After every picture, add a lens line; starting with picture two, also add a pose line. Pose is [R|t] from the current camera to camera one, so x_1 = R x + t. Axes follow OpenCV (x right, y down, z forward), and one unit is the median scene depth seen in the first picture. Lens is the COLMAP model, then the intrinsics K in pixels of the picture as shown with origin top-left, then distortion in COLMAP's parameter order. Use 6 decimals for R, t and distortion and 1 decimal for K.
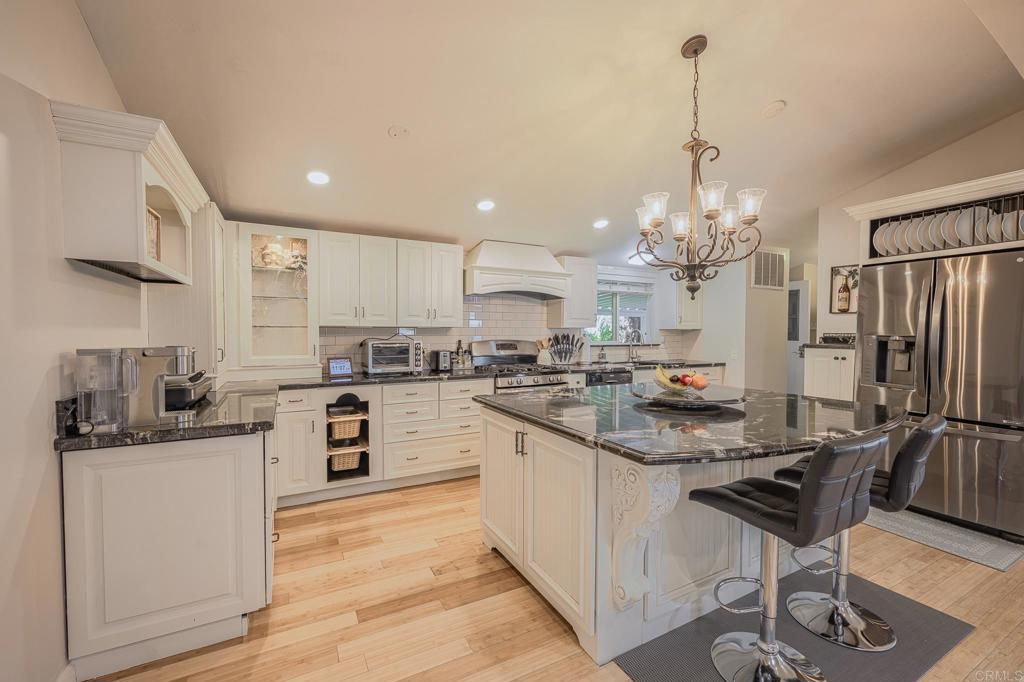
lens RADIAL K [[421.7, 0, 512.0], [0, 421.7, 341.0], [0, 0, 1]] dist [0.001161, 0.000036]
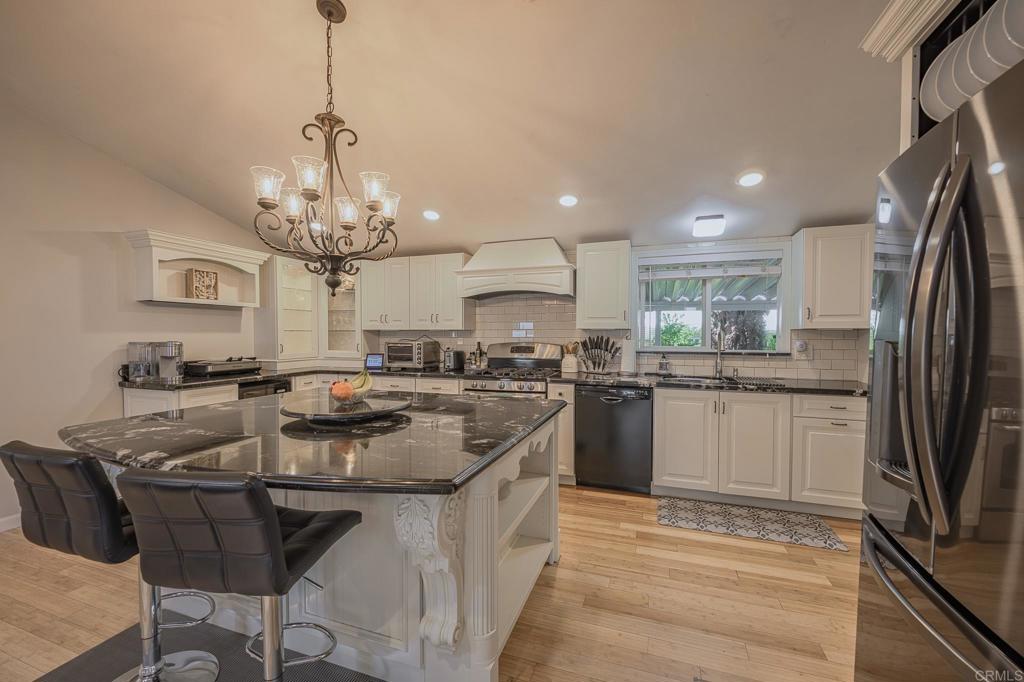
lens RADIAL K [[414.3, 0, 512.0], [0, 414.3, 341.0], [0, 0, 1]] dist [-0.000067, 0.000152]
pose [[0.678269, 0.010584, -0.734738, 0.729225], [-0.015891, 0.999874, -0.000266, -0.005800], [0.734642, 0.011856, 0.678351, 0.383232]]
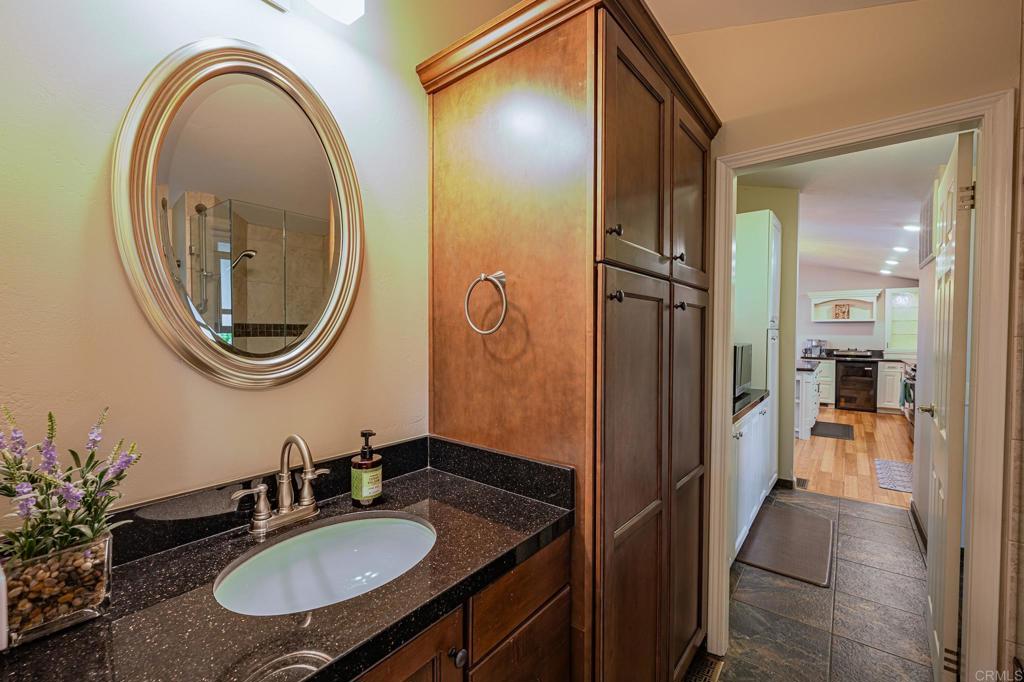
lens RADIAL K [[421.7, 0, 512.0], [0, 421.7, 341.0], [0, 0, 1]] dist [0.001161, 0.000036]
pose [[-0.919425, 0.001493, -0.393263, 1.700731], [-0.017384, 0.998861, 0.044437, -0.046918], [0.392882, 0.047693, -0.918352, 1.666999]]
